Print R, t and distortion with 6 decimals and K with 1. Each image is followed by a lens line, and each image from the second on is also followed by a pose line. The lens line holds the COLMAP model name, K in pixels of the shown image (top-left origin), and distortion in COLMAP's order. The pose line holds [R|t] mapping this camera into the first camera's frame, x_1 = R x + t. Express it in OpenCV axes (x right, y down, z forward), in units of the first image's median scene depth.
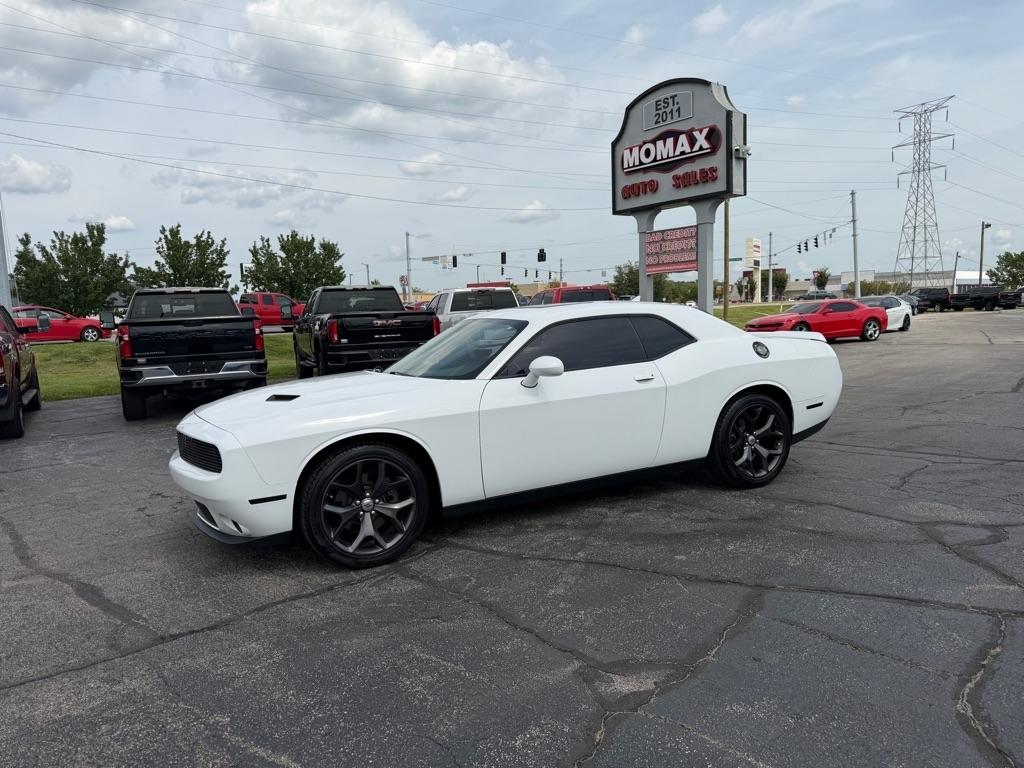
lens RADIAL K [[716.8, 0, 518.8], [0, 716.8, 392.8], [0, 0, 1]] dist [0.046016, -0.057006]
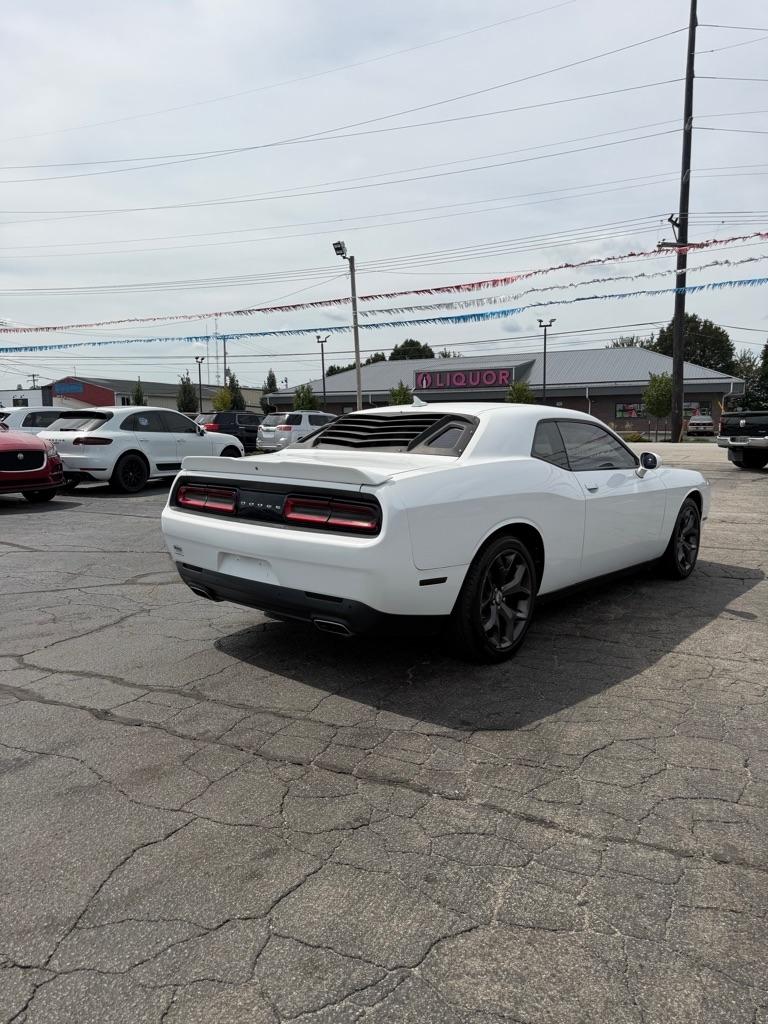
lens RADIAL K [[716.8, 0, 383.9], [0, 716.8, 521.2], [0, 0, 1]] dist [0.046016, -0.057006]
pose [[-0.924115, 0.090207, -0.371314, 0.650309], [-0.003539, 0.969673, 0.244380, -0.250842], [0.382098, 0.227150, -0.895770, 2.221091]]
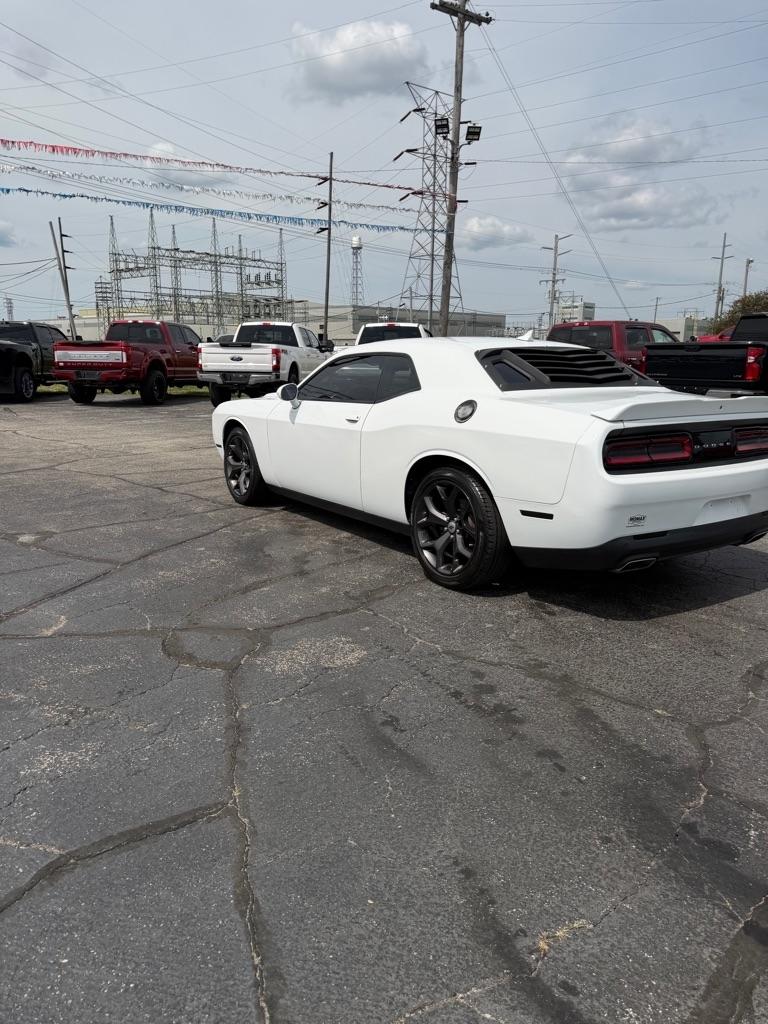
lens RADIAL K [[716.8, 0, 376.6], [0, 716.8, 509.2], [0, 0, 1]] dist [0.046016, -0.057006]
pose [[0.112558, 0.248623, -0.962038, 1.230118], [-0.117498, 0.964728, 0.235571, -0.145125], [0.986674, 0.086522, 0.137800, 0.953062]]
